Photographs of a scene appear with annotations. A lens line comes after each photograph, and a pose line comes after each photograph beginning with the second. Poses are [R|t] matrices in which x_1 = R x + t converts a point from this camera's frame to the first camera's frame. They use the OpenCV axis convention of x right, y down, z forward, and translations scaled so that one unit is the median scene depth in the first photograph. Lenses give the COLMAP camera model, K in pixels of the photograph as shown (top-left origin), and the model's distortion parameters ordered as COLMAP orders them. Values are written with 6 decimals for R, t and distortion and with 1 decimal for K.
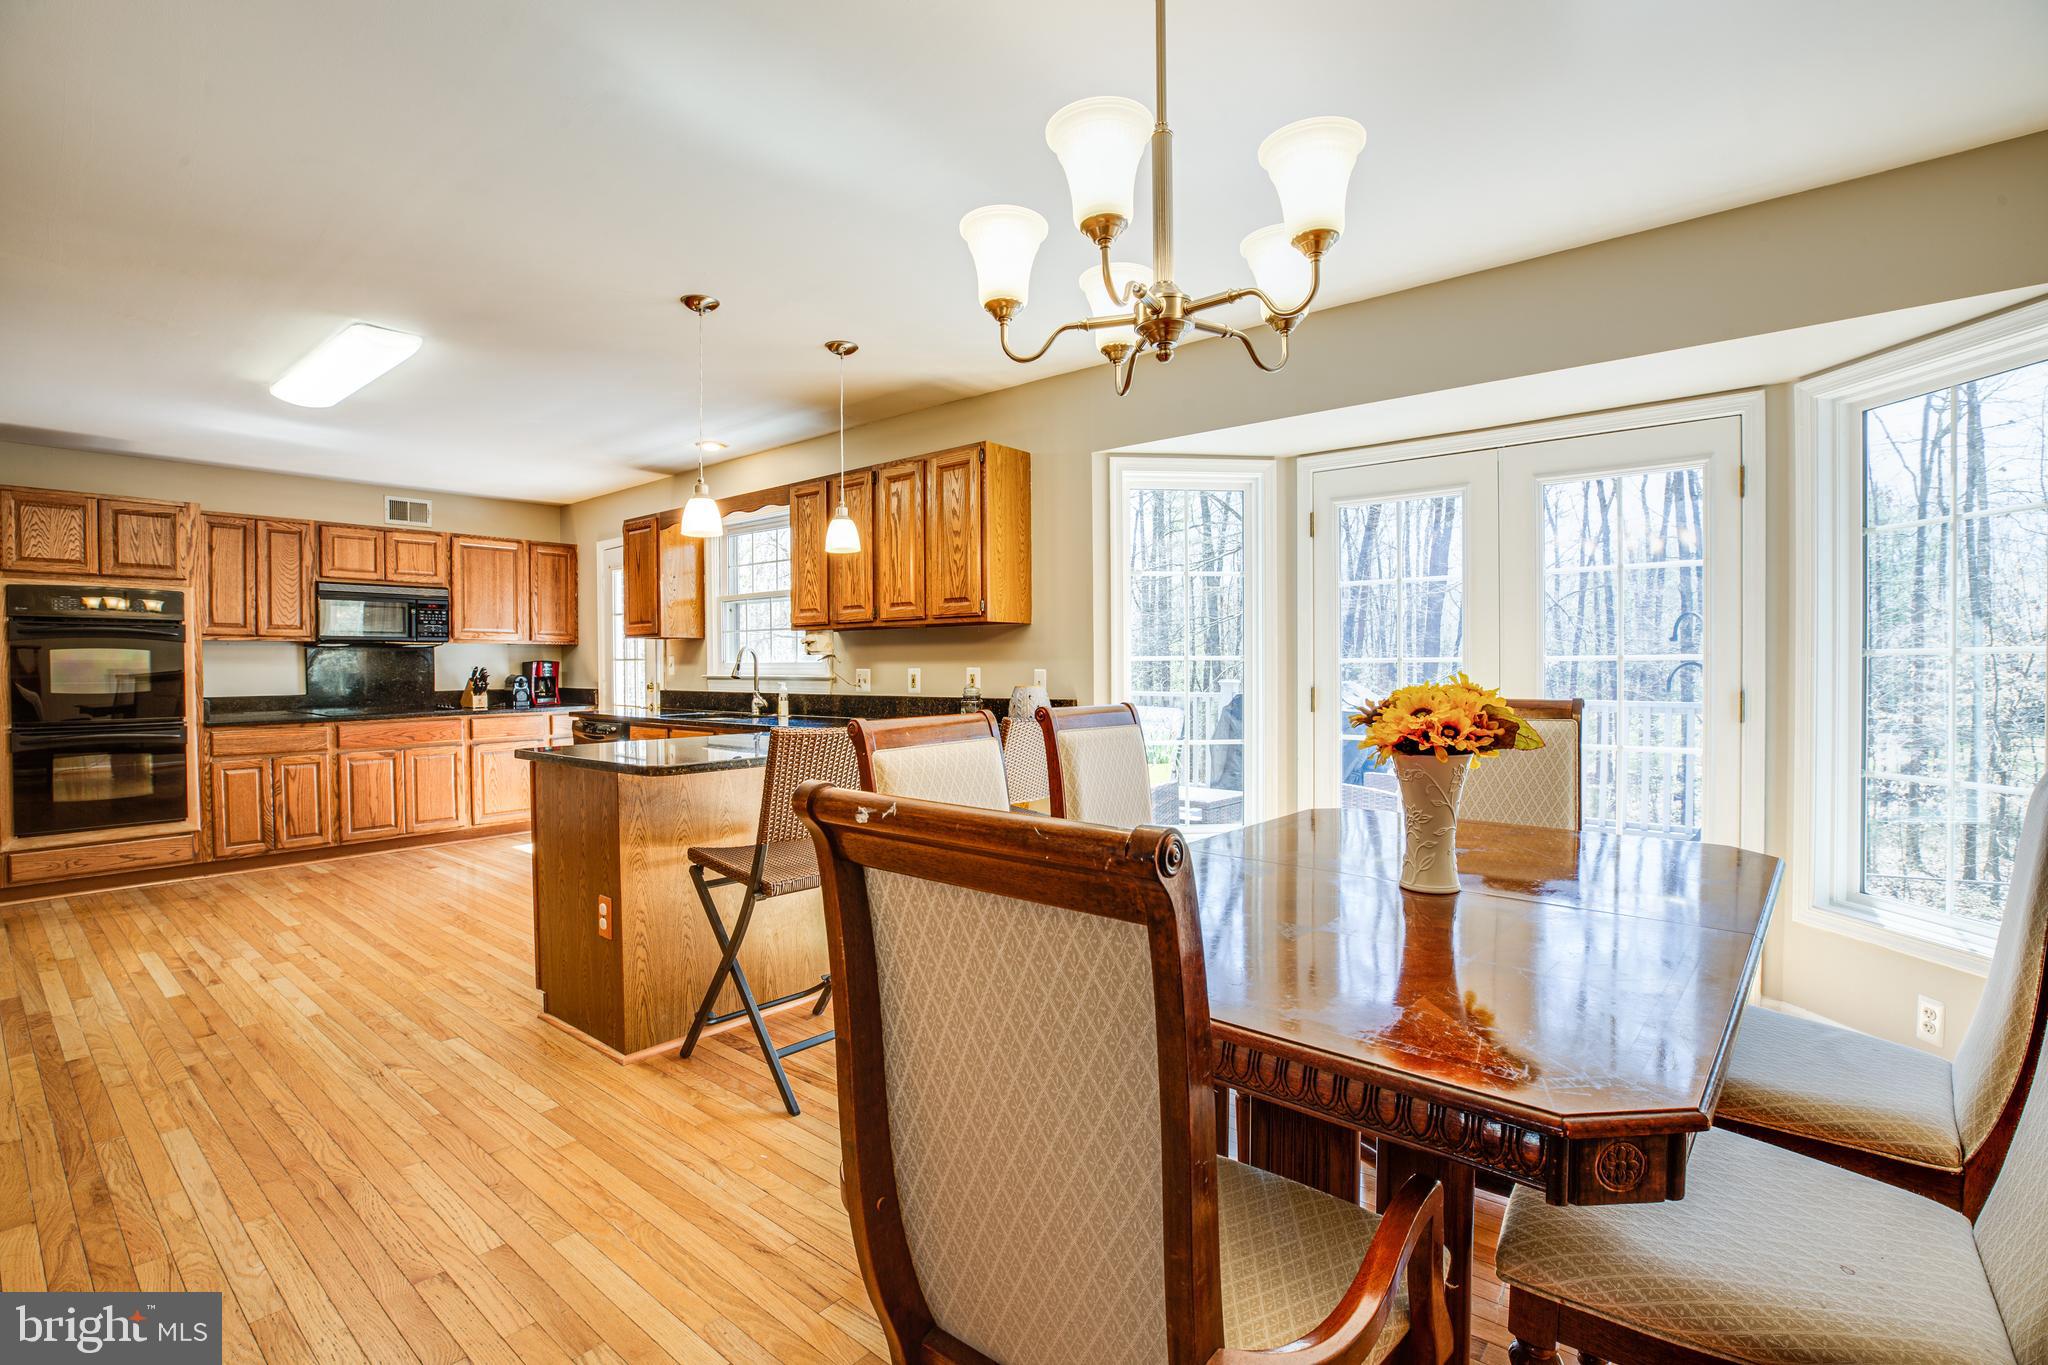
lens RADIAL K [[934.9, 0, 1034.4], [0, 934.9, 680.3], [0, 0, 1]] dist [-0.031897, 0.004628]
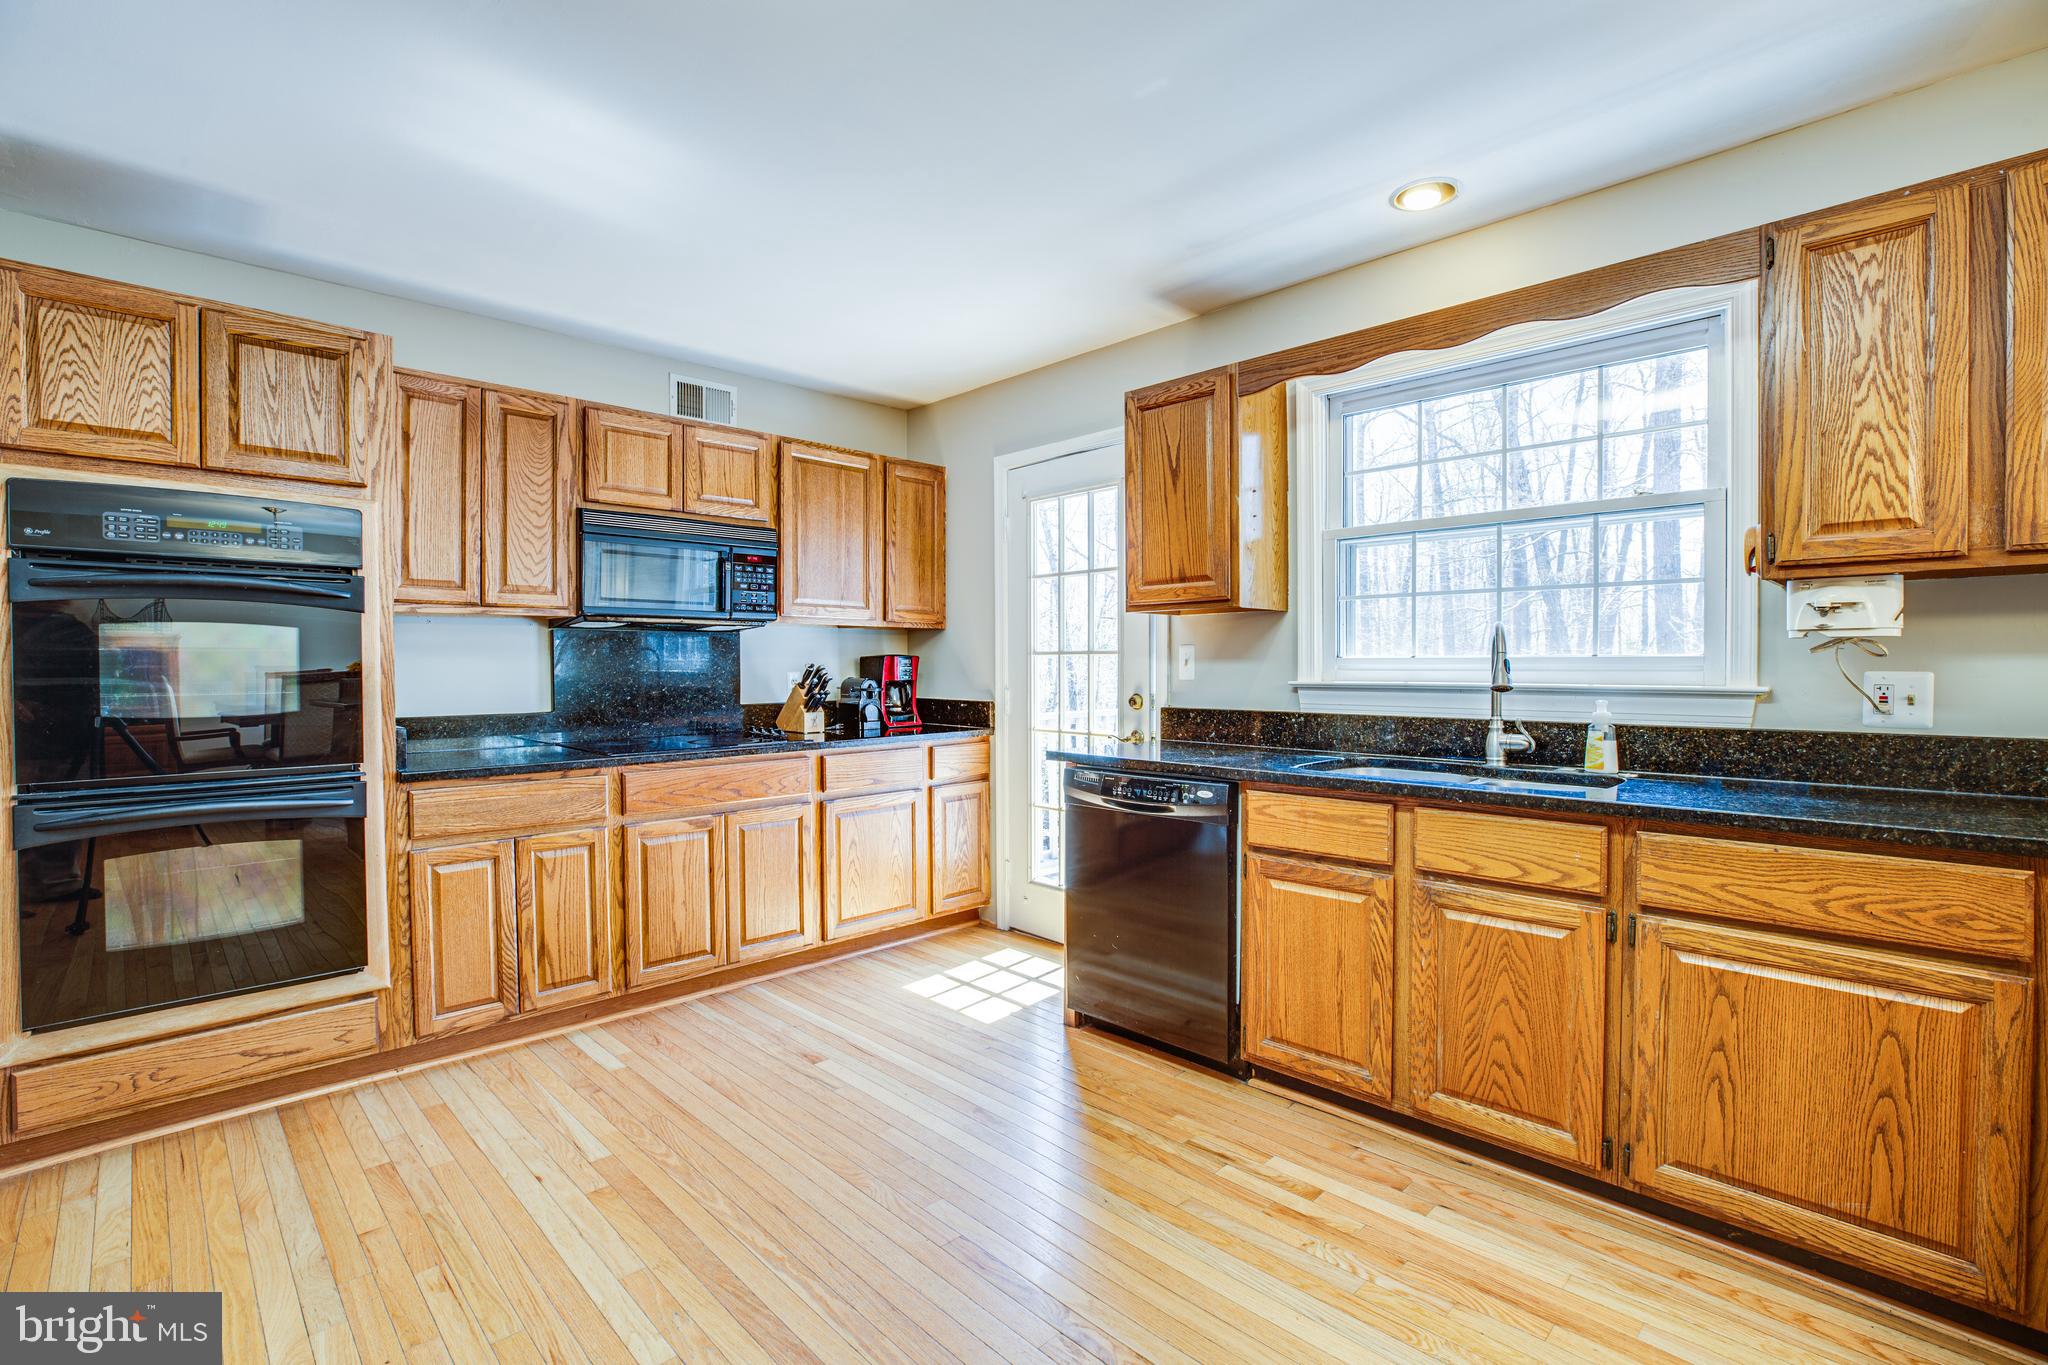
lens RADIAL K [[934.9, 0, 1023.2], [0, 934.9, 680.3], [0, 0, 1]] dist [-0.031897, 0.004628]
pose [[0.994794, 0.004522, -0.101810, -0.486455], [-0.004620, 0.999989, -0.000734, -0.005505], [0.101806, 0.001201, 0.994804, 0.500800]]
